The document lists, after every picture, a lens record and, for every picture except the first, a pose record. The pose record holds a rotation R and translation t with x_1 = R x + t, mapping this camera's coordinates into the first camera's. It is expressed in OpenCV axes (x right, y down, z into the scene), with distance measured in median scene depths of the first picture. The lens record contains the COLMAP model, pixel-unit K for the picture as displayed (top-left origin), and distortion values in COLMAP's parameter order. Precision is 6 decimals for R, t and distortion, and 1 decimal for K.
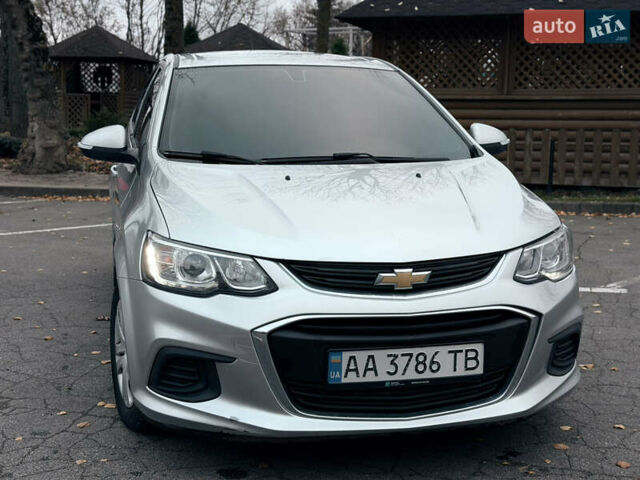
lens RADIAL K [[897.2, 0, 317.6], [0, 897.2, 237.4], [0, 0, 1]] dist [0.115010, 0.000000]
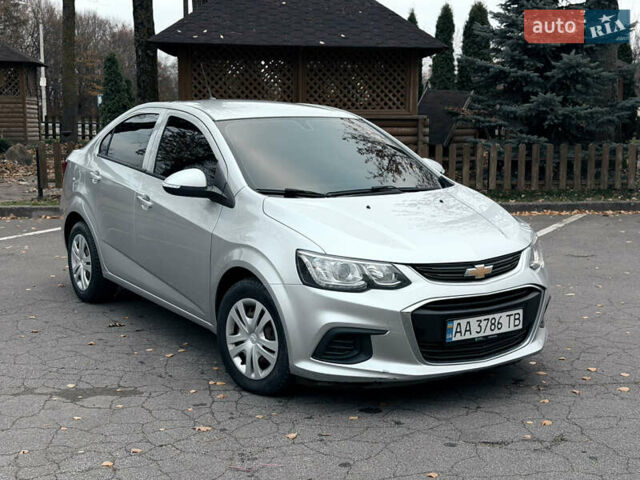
lens RADIAL K [[897.2, 0, 323.0], [0, 897.2, 243.1], [0, 0, 1]] dist [0.115010, 0.000000]
pose [[0.936193, -0.052714, 0.347511, -0.175131], [0.049800, 0.998609, 0.017319, -0.010828], [-0.347940, 0.001092, 0.937516, -0.091977]]
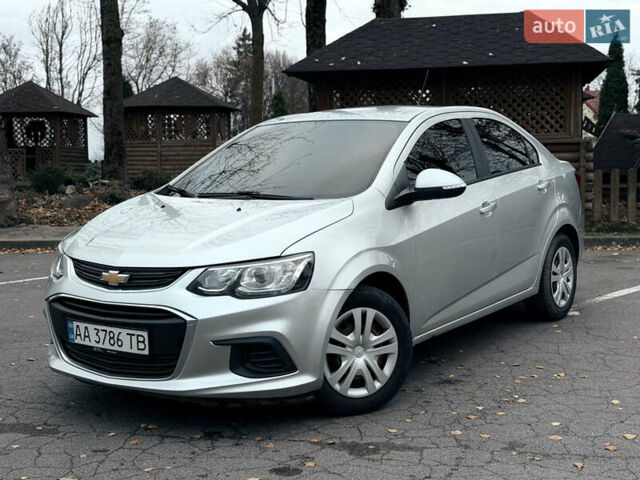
lens RADIAL K [[897.2, 0, 317.1], [0, 897.2, 242.6], [0, 0, 1]] dist [0.115010, 0.000000]
pose [[0.995782, -0.031955, 0.086004, -0.038137], [0.035976, 0.998311, -0.045619, 0.005946], [-0.084401, 0.048521, 0.995250, -0.044450]]
